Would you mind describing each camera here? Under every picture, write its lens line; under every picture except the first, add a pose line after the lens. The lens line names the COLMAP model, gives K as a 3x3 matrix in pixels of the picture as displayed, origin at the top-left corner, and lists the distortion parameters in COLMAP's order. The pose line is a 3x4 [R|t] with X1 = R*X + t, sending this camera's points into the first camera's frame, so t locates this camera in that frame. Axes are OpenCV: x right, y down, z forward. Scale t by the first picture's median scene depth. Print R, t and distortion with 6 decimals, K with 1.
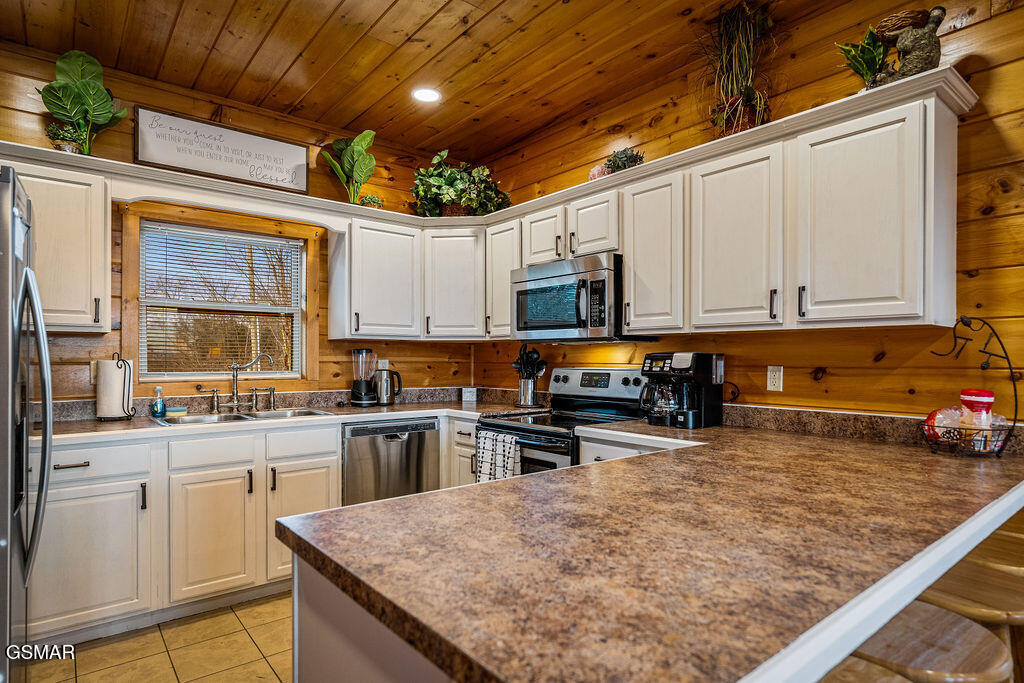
lens RADIAL K [[564.2, 0, 513.7], [0, 564.2, 353.3], [0, 0, 1]] dist [0.000779, 0.000864]
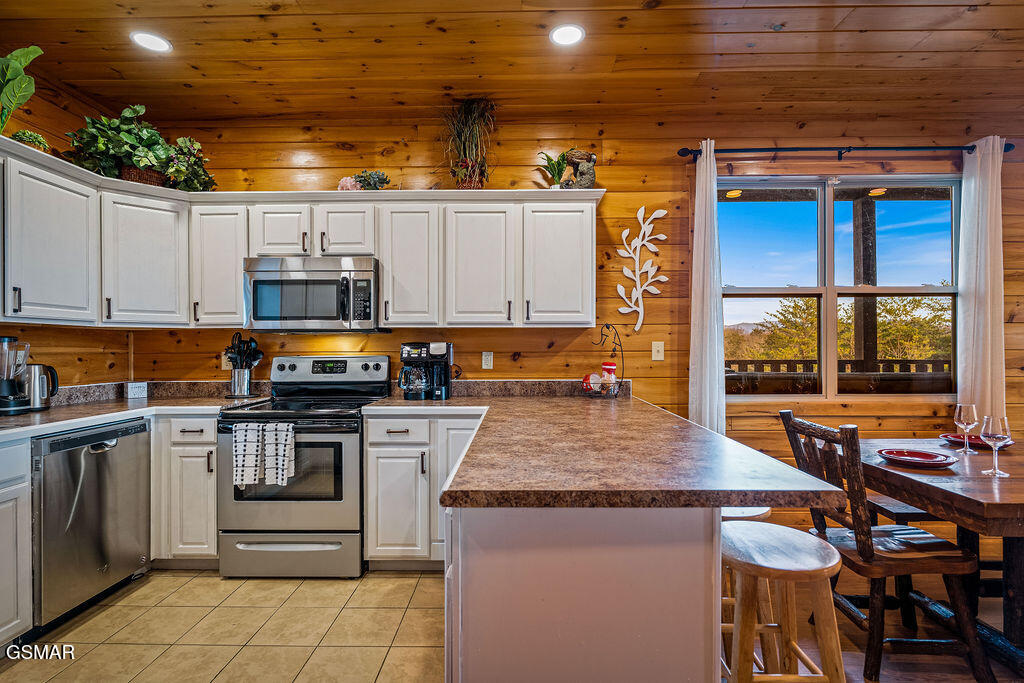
lens RADIAL K [[507.7, 0, 512.0], [0, 507.7, 341.5], [0, 0, 1]] dist [0.000487, 0.000230]
pose [[0.647440, 0.001696, 0.762115, -0.399171], [-0.001876, 0.999998, -0.000631, -0.002509], [-0.762114, -0.001021, 0.647442, 0.082561]]
